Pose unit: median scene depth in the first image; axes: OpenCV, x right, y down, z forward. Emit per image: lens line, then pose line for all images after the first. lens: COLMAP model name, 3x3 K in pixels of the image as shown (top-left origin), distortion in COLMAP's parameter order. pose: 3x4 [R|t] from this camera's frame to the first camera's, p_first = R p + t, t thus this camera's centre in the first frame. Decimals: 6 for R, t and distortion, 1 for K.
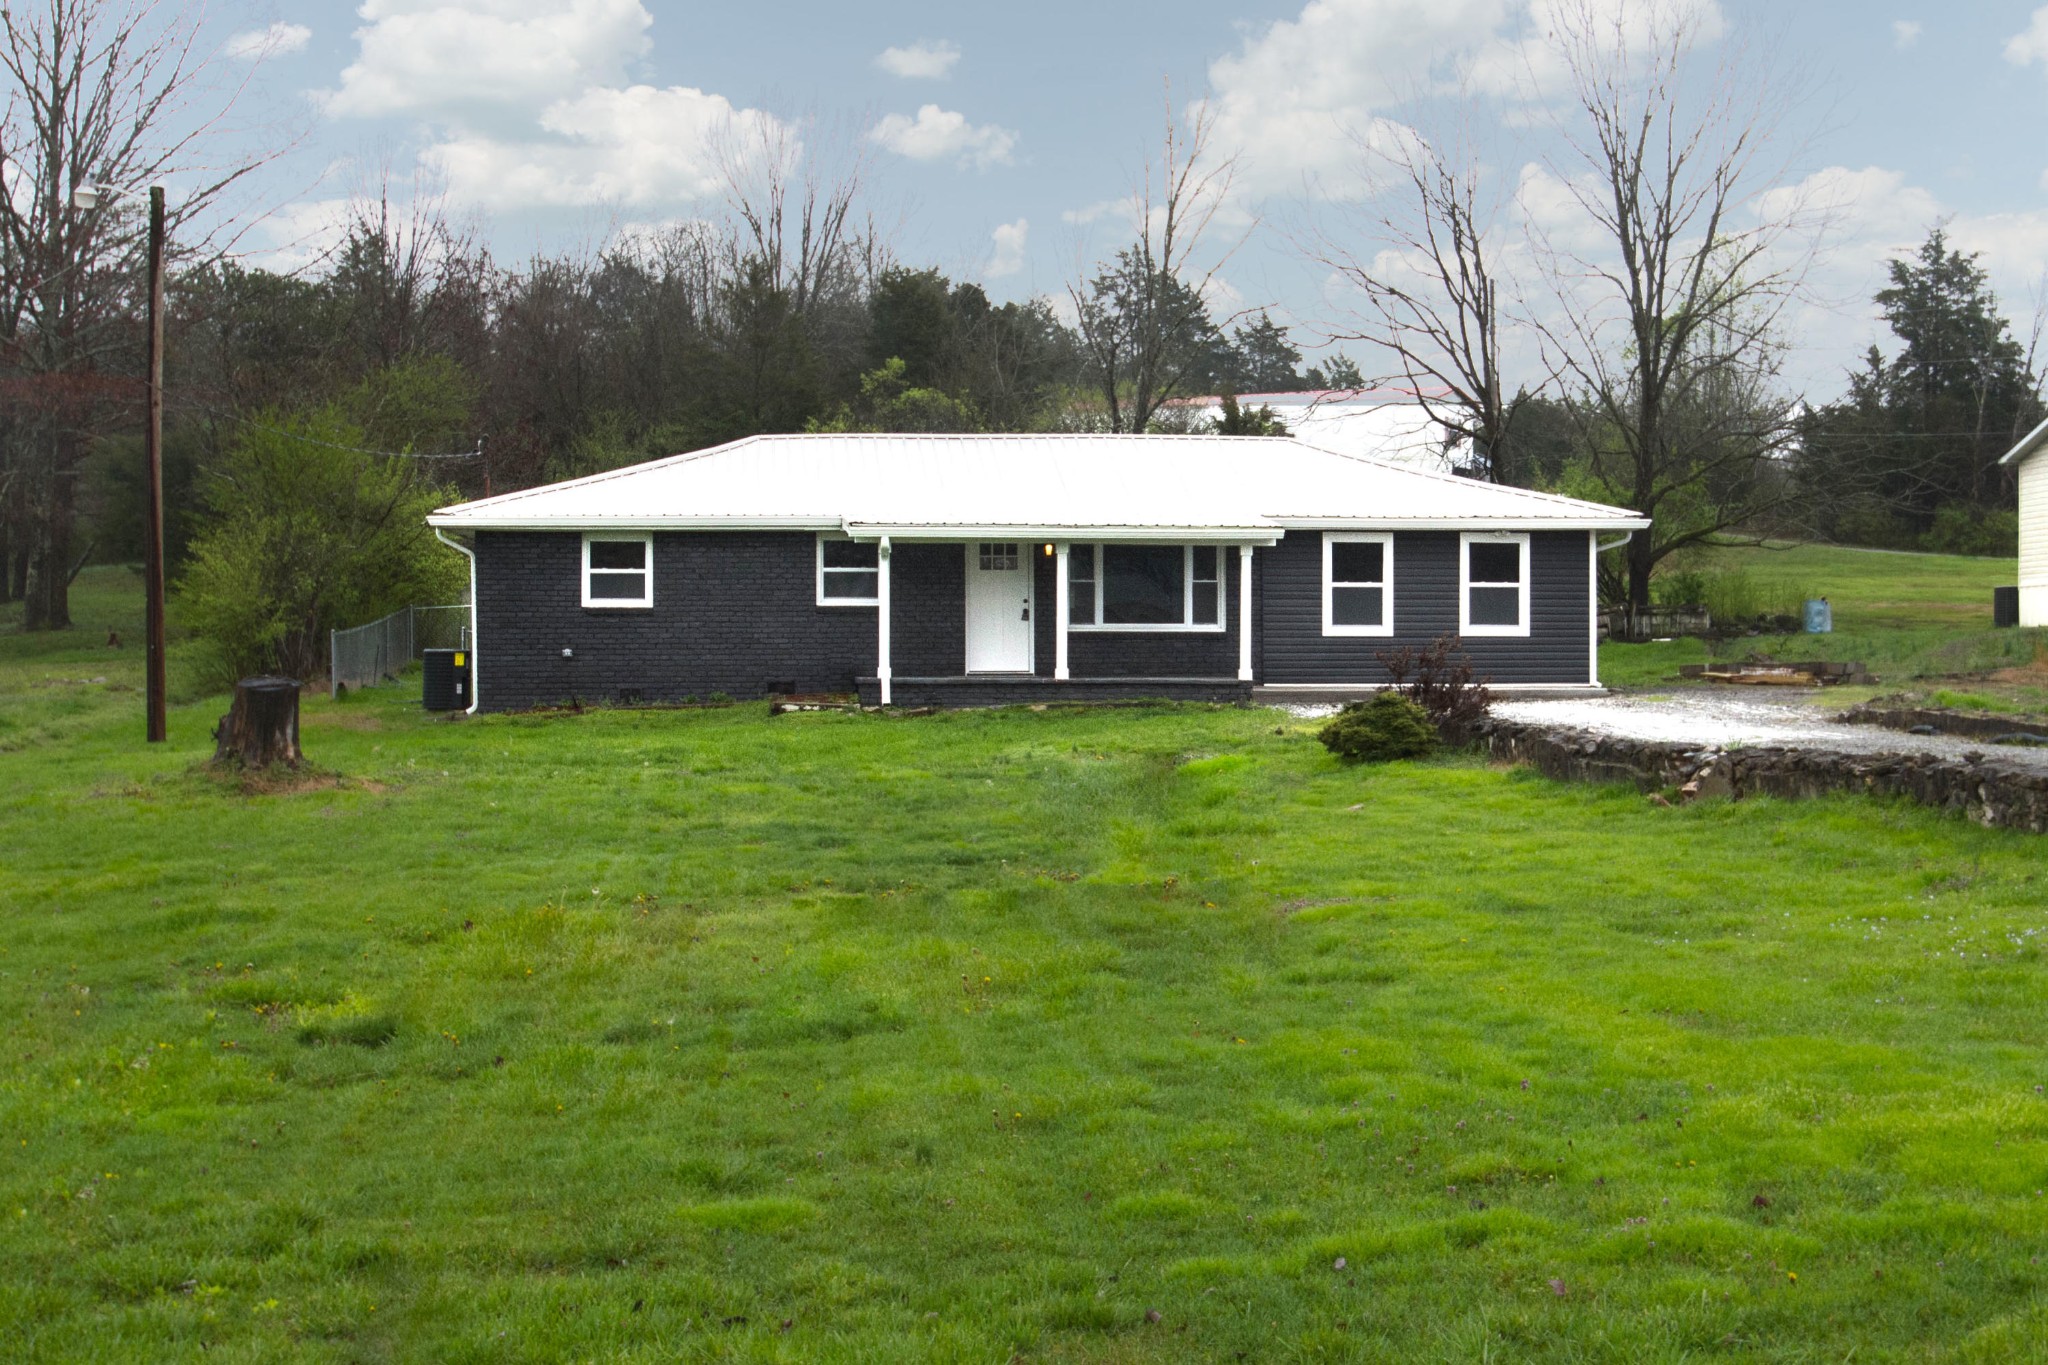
lens RADIAL K [[1013.3, 0, 1030.4], [0, 1013.3, 691.8], [0, 0, 1]] dist [-0.003178, -0.000019]
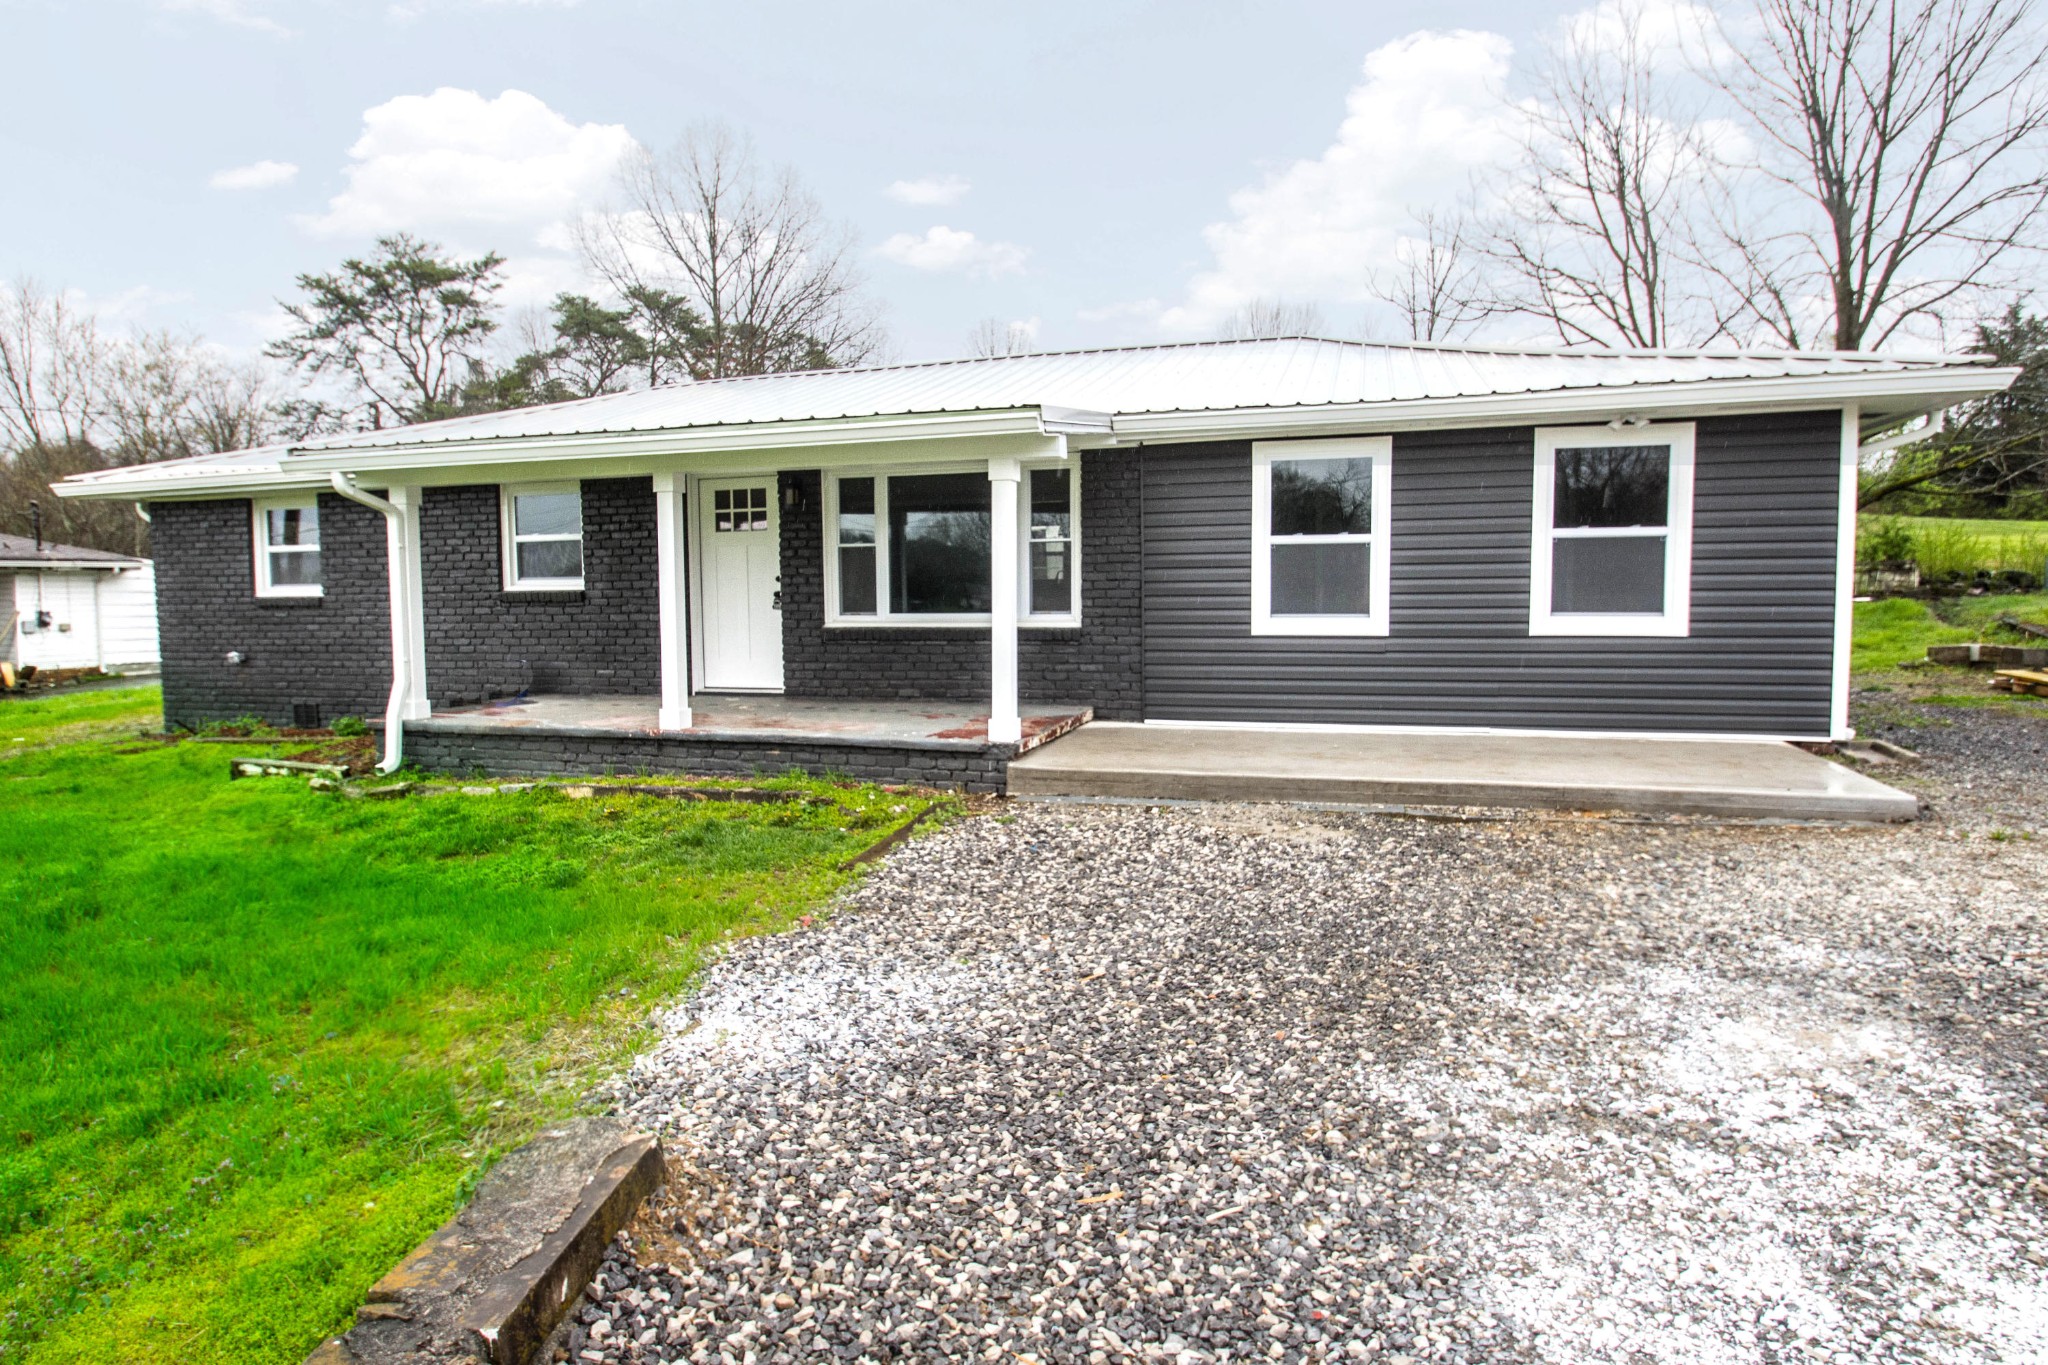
lens RADIAL K [[765.5, 0, 1055.9], [0, 765.5, 682.1], [0, 0, 1]] dist [-0.001365, -0.005363]
pose [[0.973112, 0.015126, -0.229834, 0.280577], [-0.001811, 0.998313, 0.058035, -0.053324], [0.230324, -0.056058, 0.971498, 0.570166]]
